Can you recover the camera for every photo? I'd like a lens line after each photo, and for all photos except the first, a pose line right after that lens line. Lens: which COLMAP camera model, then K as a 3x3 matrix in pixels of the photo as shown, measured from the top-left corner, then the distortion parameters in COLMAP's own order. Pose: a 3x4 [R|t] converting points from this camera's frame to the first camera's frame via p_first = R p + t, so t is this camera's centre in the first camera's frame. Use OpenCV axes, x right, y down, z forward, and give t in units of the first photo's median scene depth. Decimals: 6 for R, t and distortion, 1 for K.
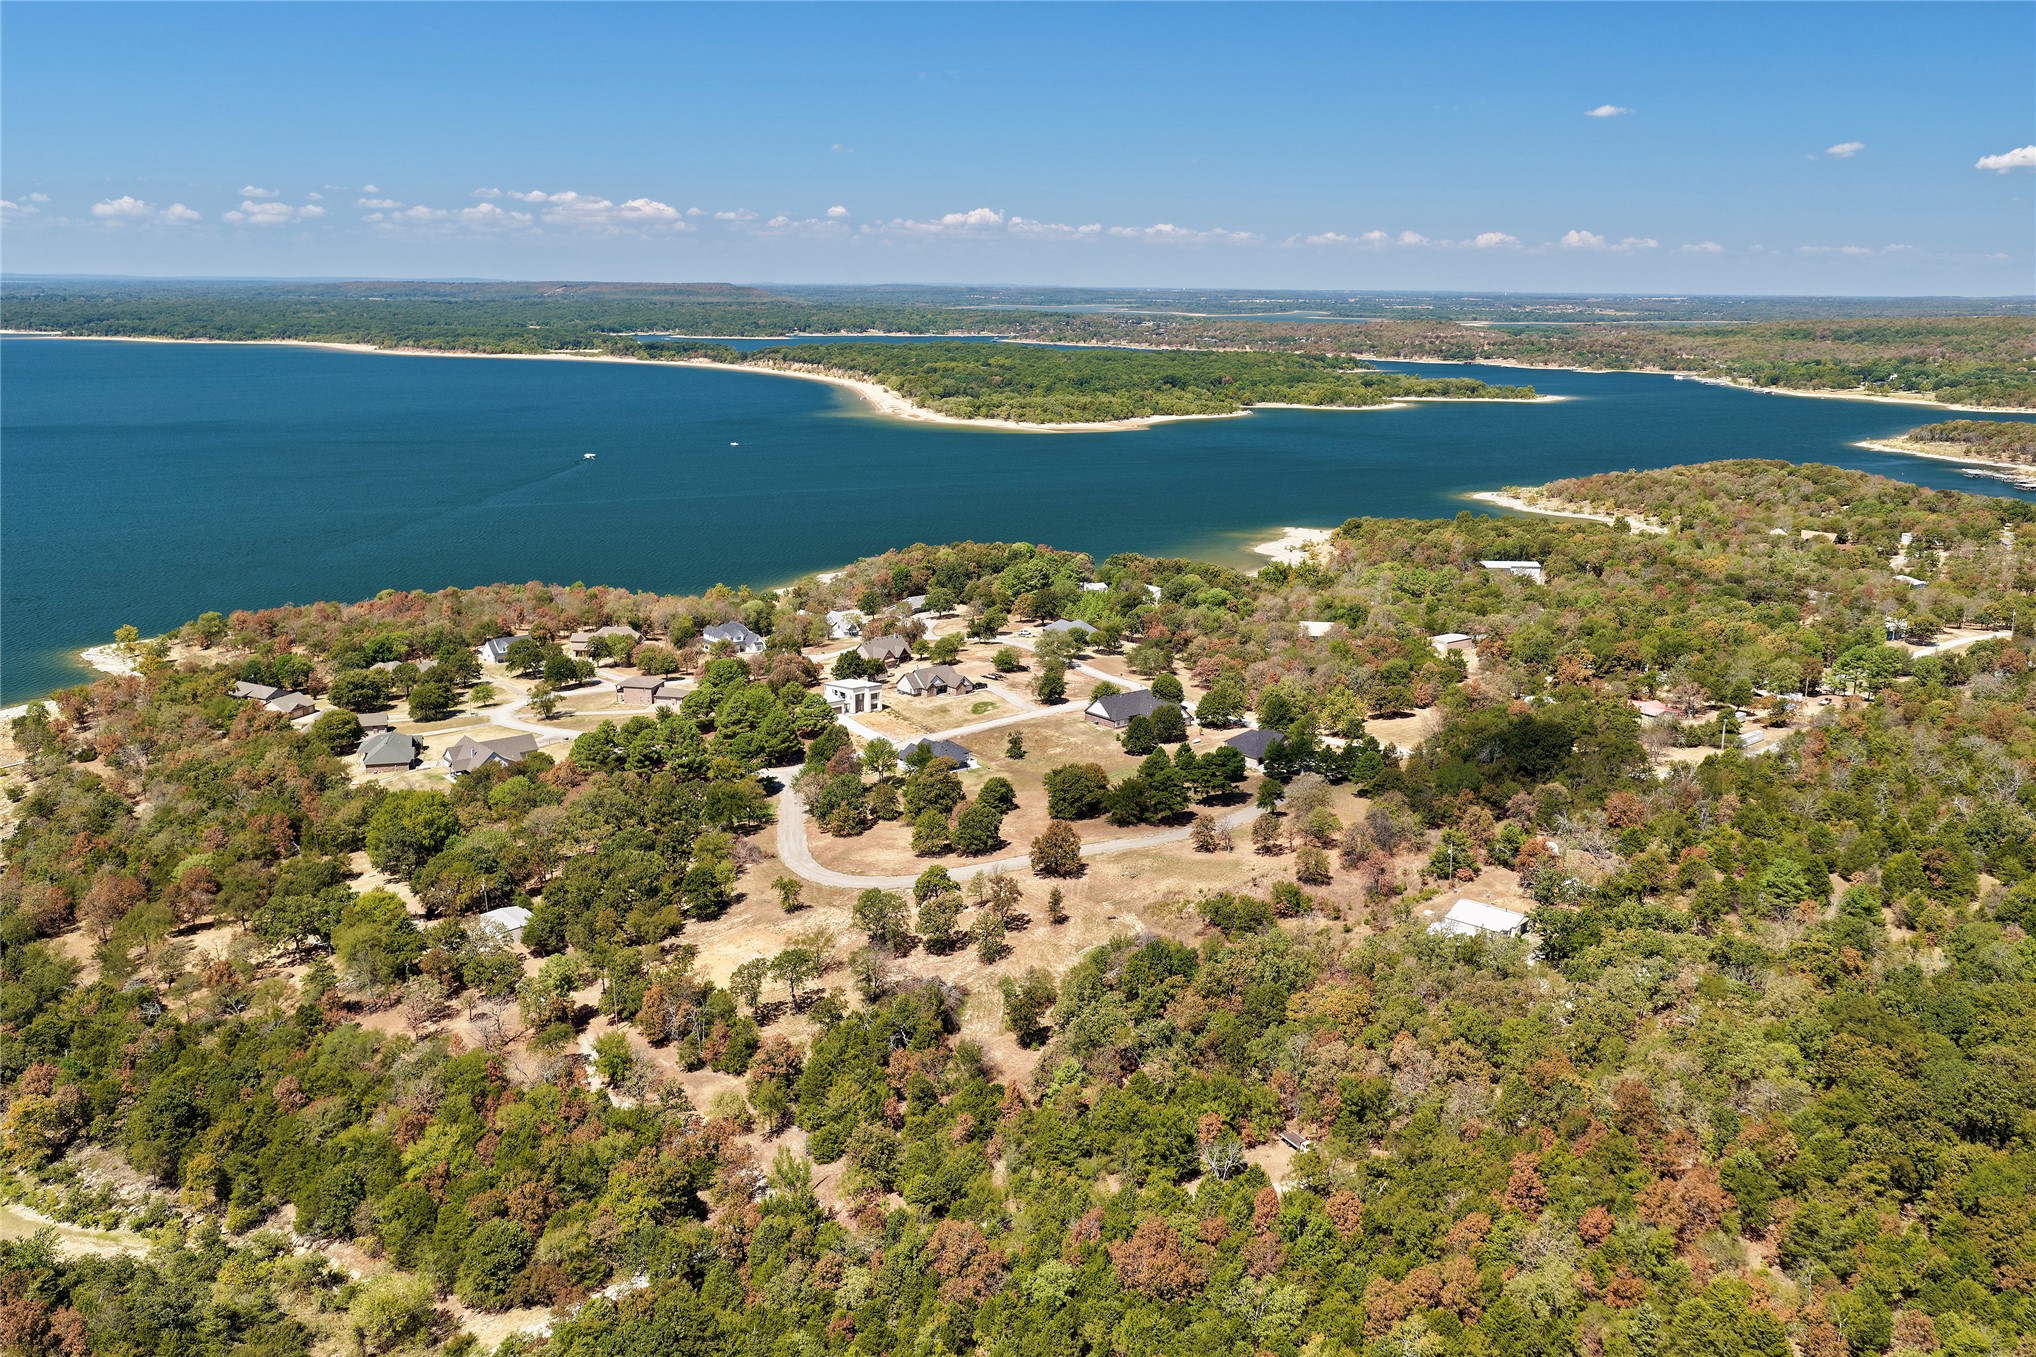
lens RADIAL K [[1697.0, 0, 1022.9], [0, 1697.0, 680.4], [0, 0, 1]] dist [-0.013235, 0.040860]
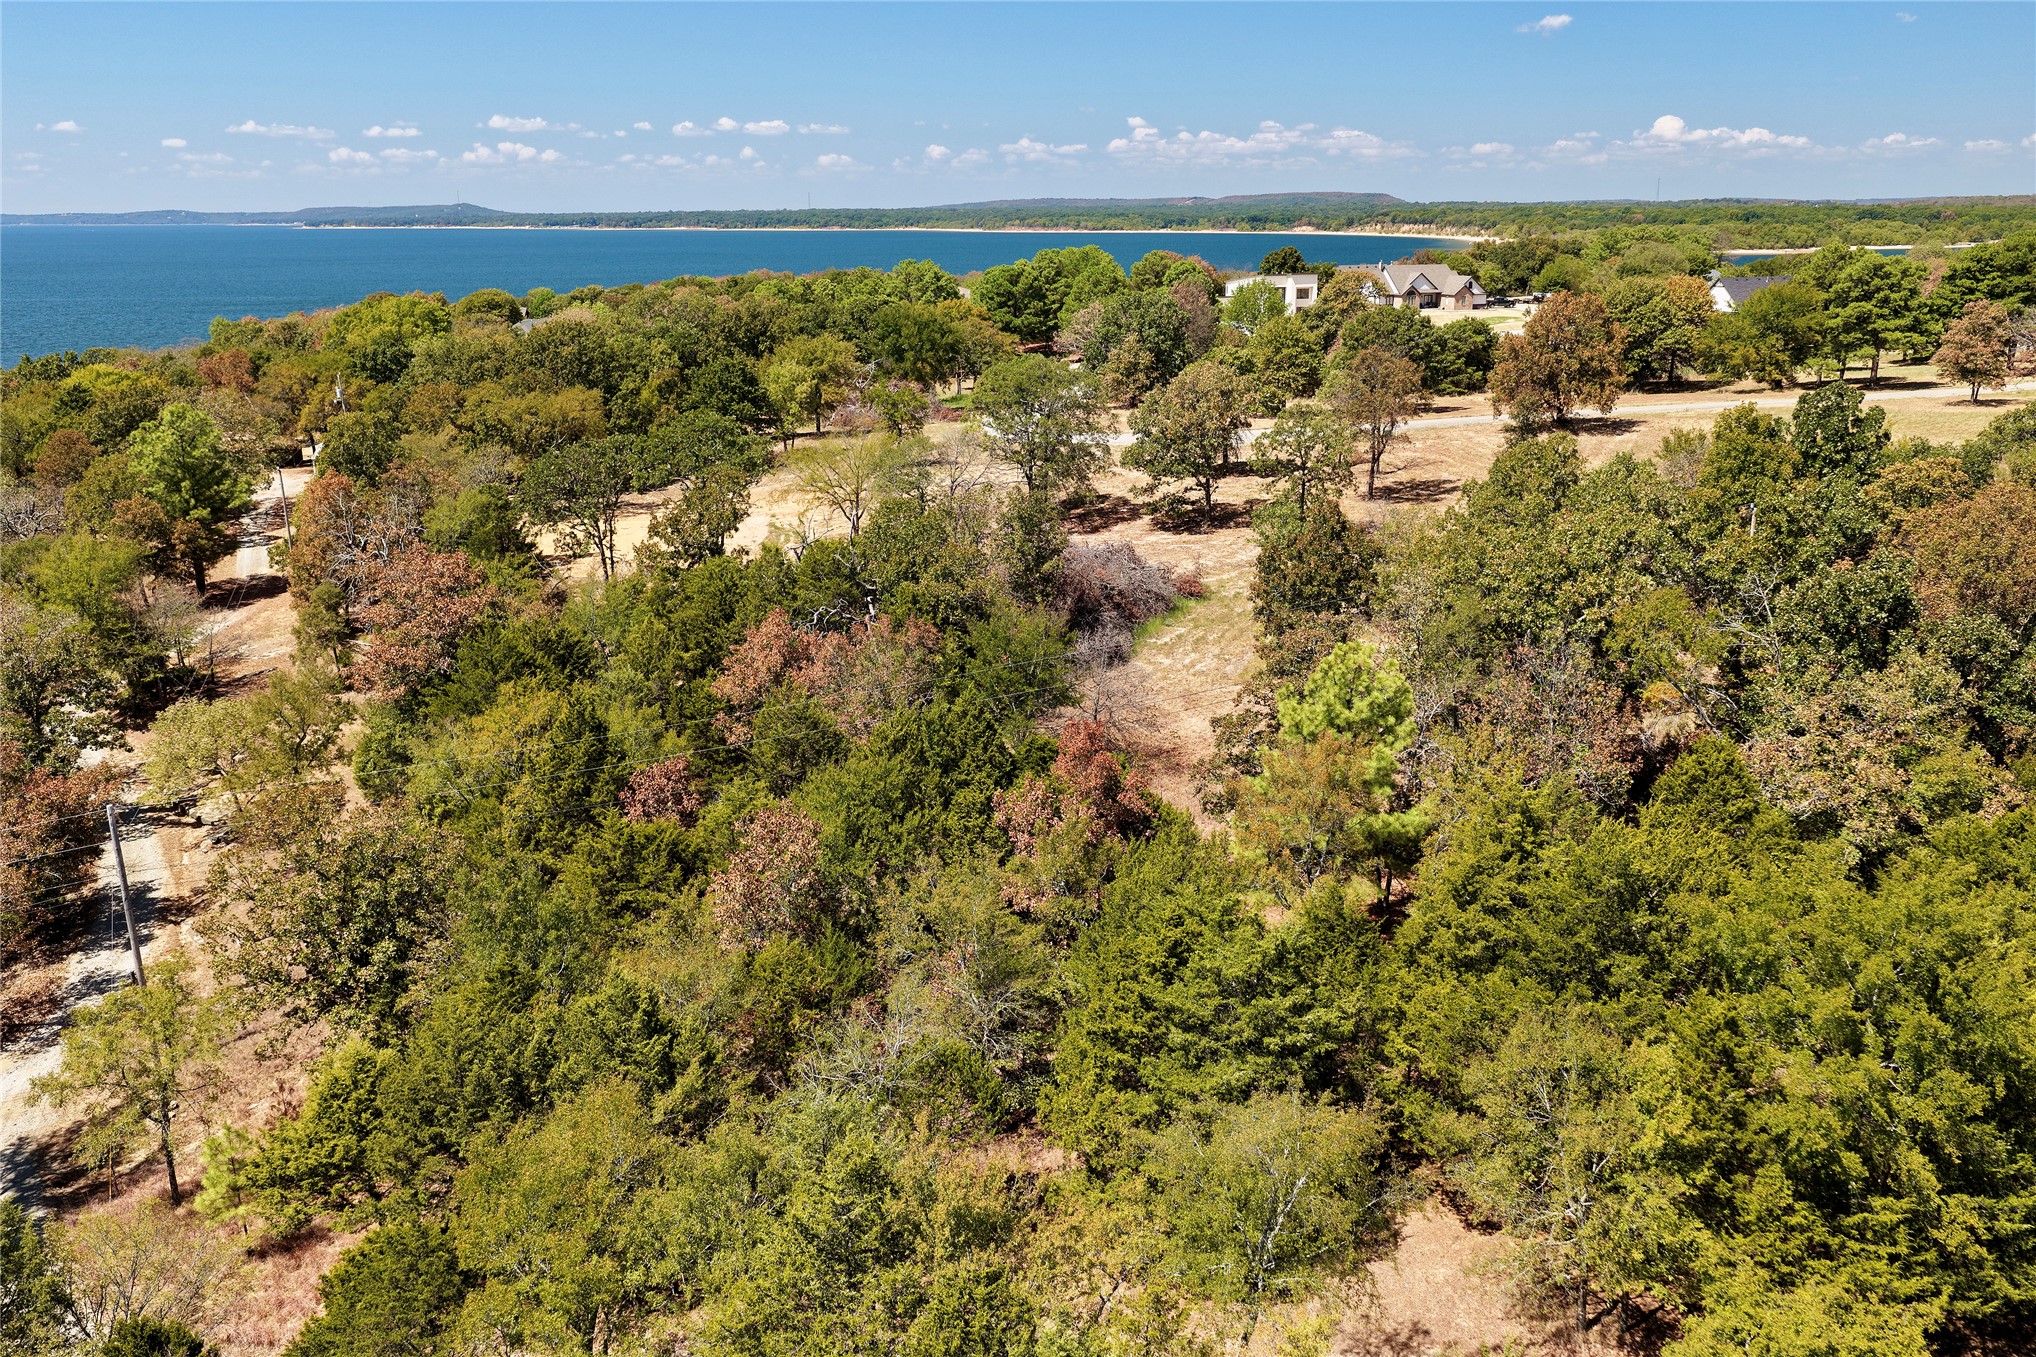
lens RADIAL K [[1697.0, 0, 1022.9], [0, 1697.0, 680.4], [0, 0, 1]] dist [-0.013235, 0.040860]
pose [[0.934890, 0.076923, -0.346502, 0.056016], [-0.063919, 0.996760, 0.048819, 0.198488], [0.349134, -0.023493, 0.936778, 0.709948]]
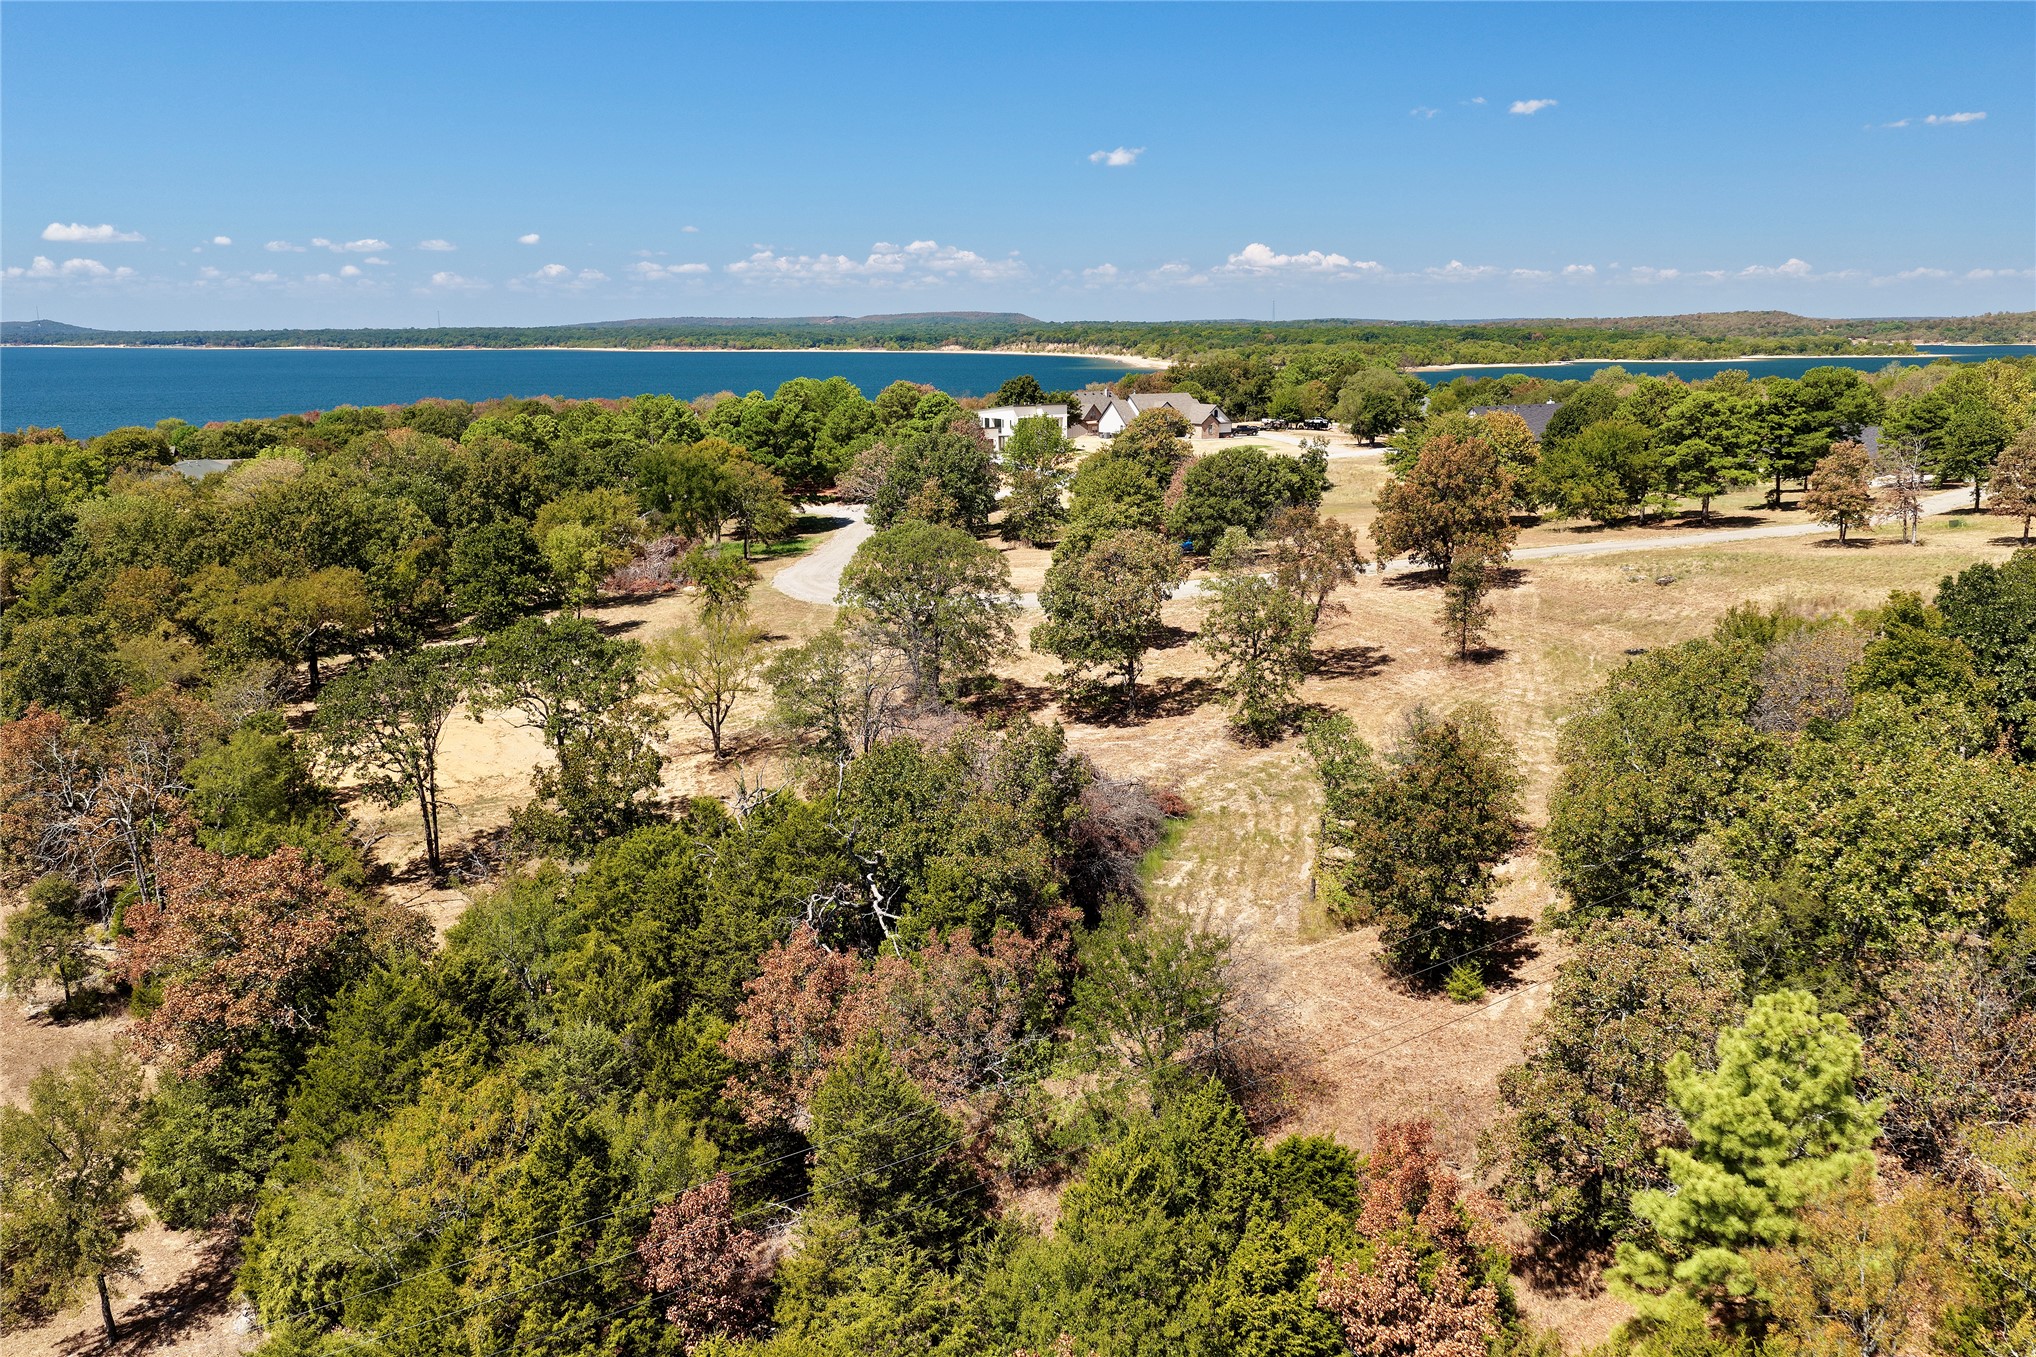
lens RADIAL K [[1697.0, 0, 1022.9], [0, 1697.0, 680.4], [0, 0, 1]] dist [-0.013235, 0.040860]
pose [[0.987757, 0.014321, -0.155343, -0.016929], [-0.018489, 0.999506, -0.025424, 0.180064], [0.154902, 0.027985, 0.987533, 0.758230]]
